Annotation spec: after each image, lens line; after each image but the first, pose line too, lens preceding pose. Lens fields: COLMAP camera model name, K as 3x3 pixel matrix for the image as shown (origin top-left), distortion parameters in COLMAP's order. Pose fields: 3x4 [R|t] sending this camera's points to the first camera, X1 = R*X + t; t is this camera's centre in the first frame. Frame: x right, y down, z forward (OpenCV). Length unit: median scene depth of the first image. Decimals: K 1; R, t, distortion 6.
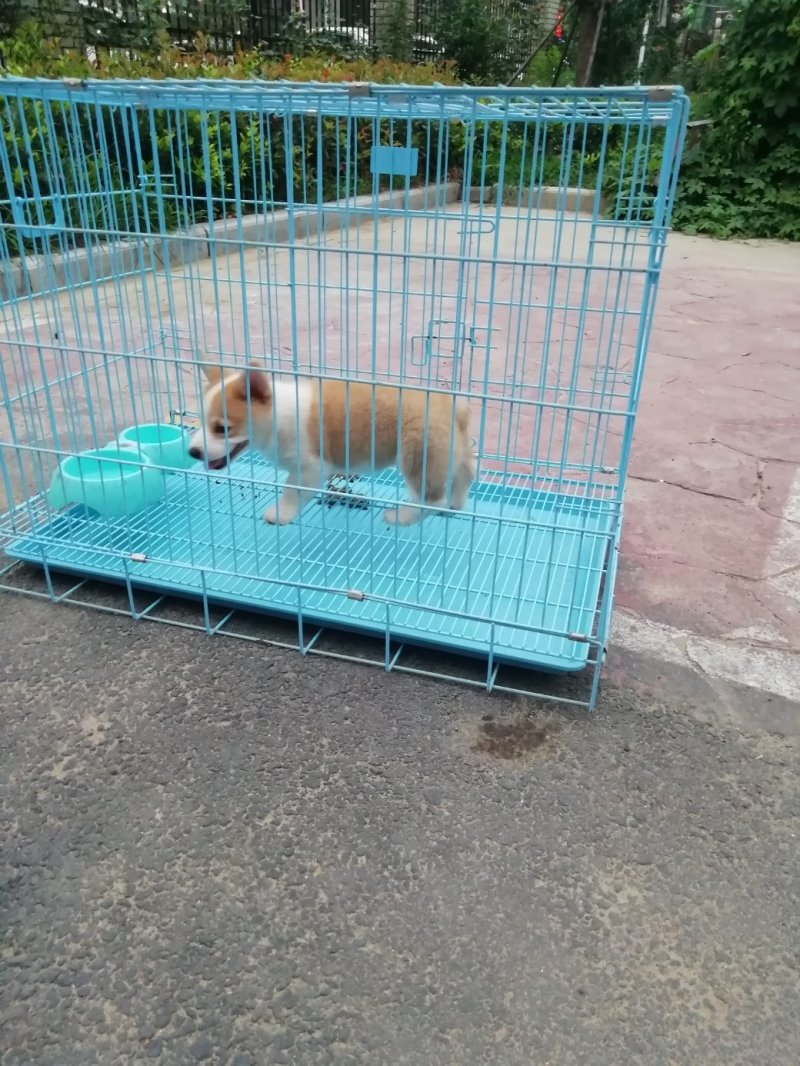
lens RADIAL K [[786.6, 0, 400.0], [0, 786.6, 533.0], [0, 0, 1]] dist [0.000096, 0.026281]
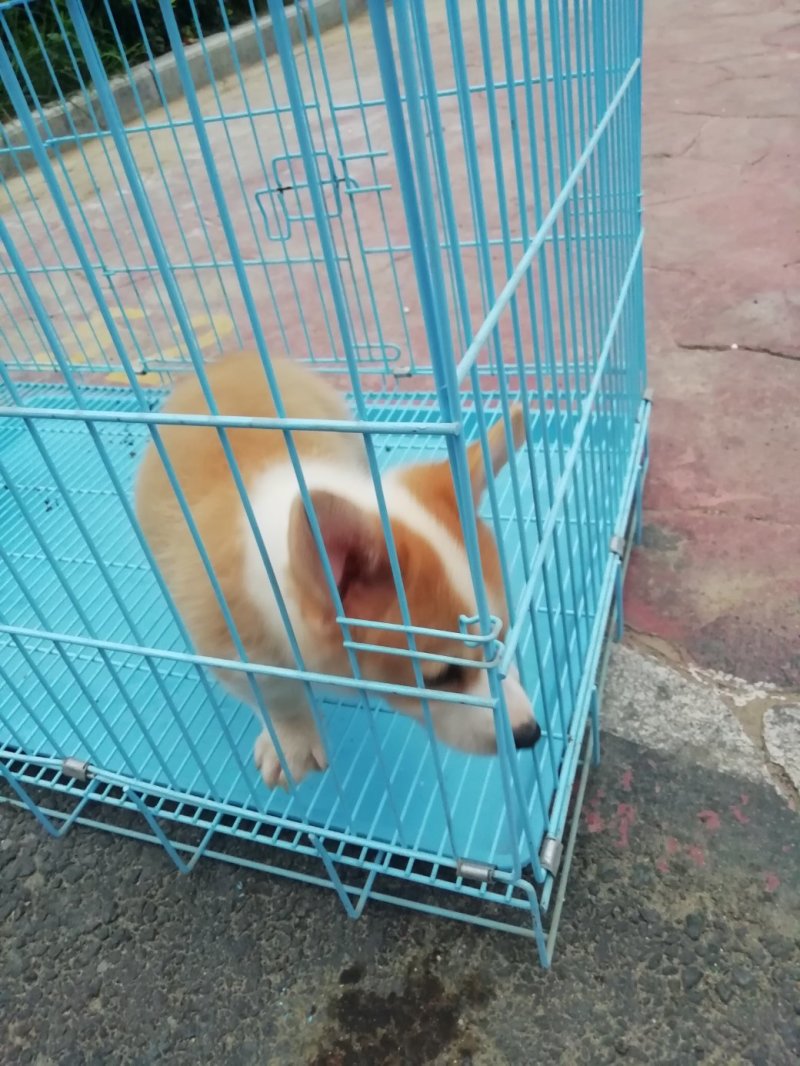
lens RADIAL K [[796.6, 0, 401.1], [0, 796.6, 532.6], [0, 0, 1]] dist [-0.005830, 0.002860]
pose [[0.978302, -0.130688, -0.160768, 0.218375], [0.160284, 0.969081, 0.187594, -0.116812], [0.131281, -0.209292, 0.969001, 0.454463]]
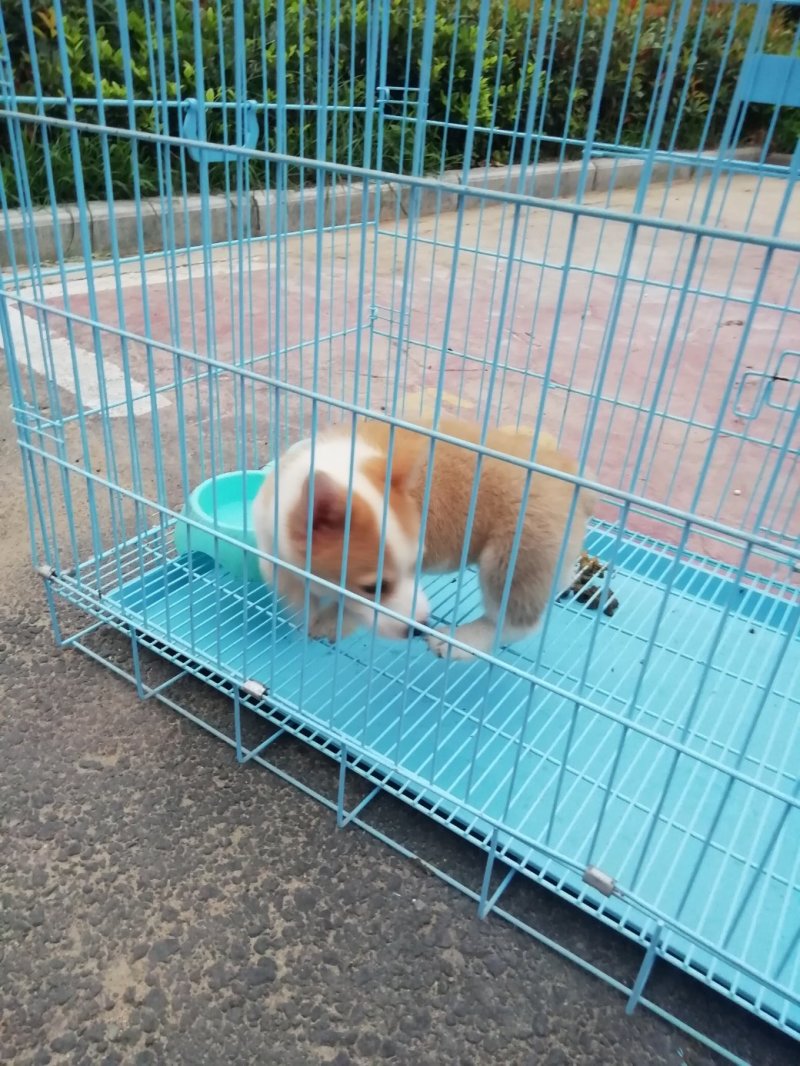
lens RADIAL K [[790.4, 0, 400.0], [0, 790.4, 533.0], [0, 0, 1]] dist [0.000421, 0.011454]
pose [[0.953297, 0.191822, -0.233301, -0.087733], [-0.180854, 0.981175, 0.067738, -0.138252], [0.241902, -0.022381, 0.970042, 0.374507]]
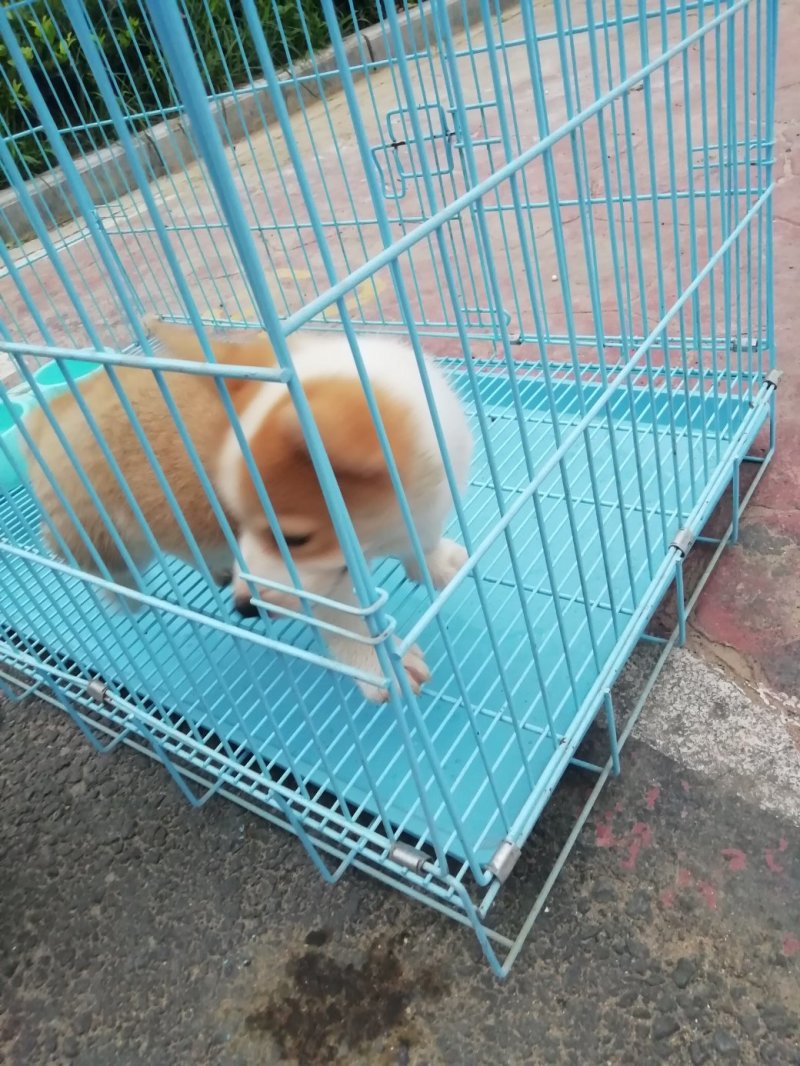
lens RADIAL K [[790.4, 0, 400.0], [0, 790.4, 533.0], [0, 0, 1]] dist [0.000421, 0.011454]
pose [[0.917390, -0.024249, -0.397251, 0.307254], [0.107355, 0.976220, 0.188331, -0.096705], [0.383237, -0.215420, 0.898178, 0.498801]]
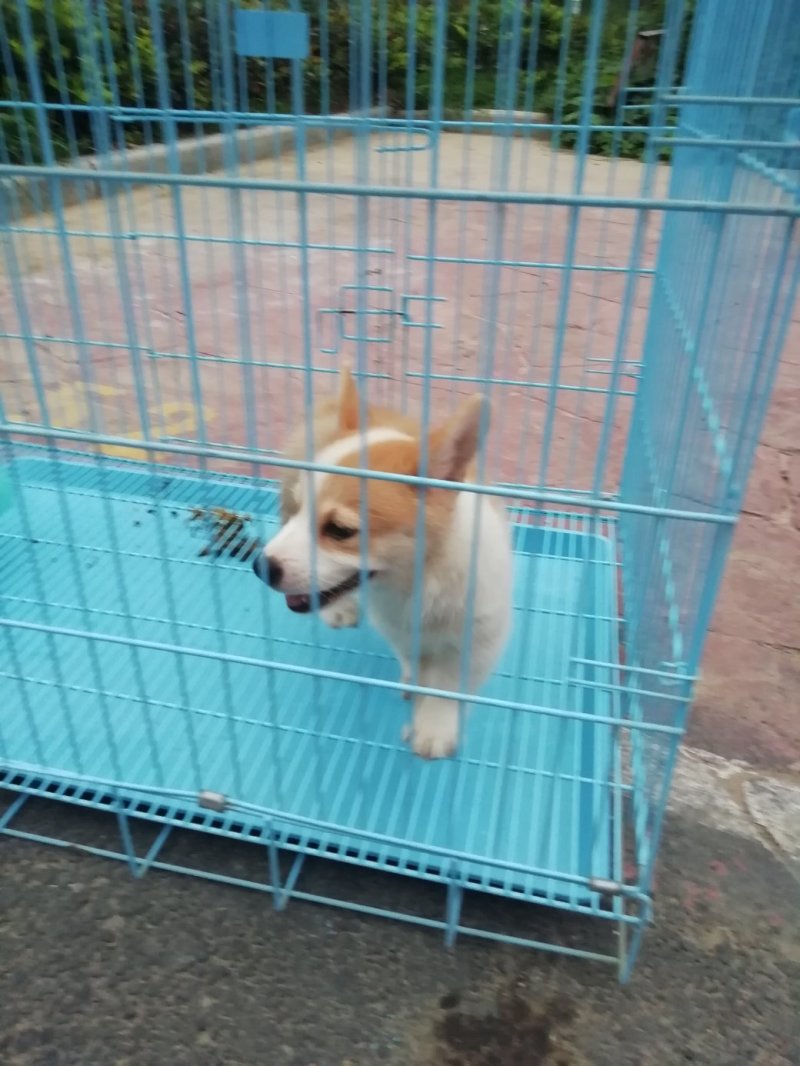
lens RADIAL K [[777.8, 0, 400.0], [0, 777.8, 533.0], [0, 0, 1]] dist [0.004868, 0.004525]
pose [[0.997182, -0.043506, 0.061119, 0.044565], [0.038769, 0.996303, 0.076659, -0.128942], [-0.064228, -0.074074, 0.995182, 0.369399]]
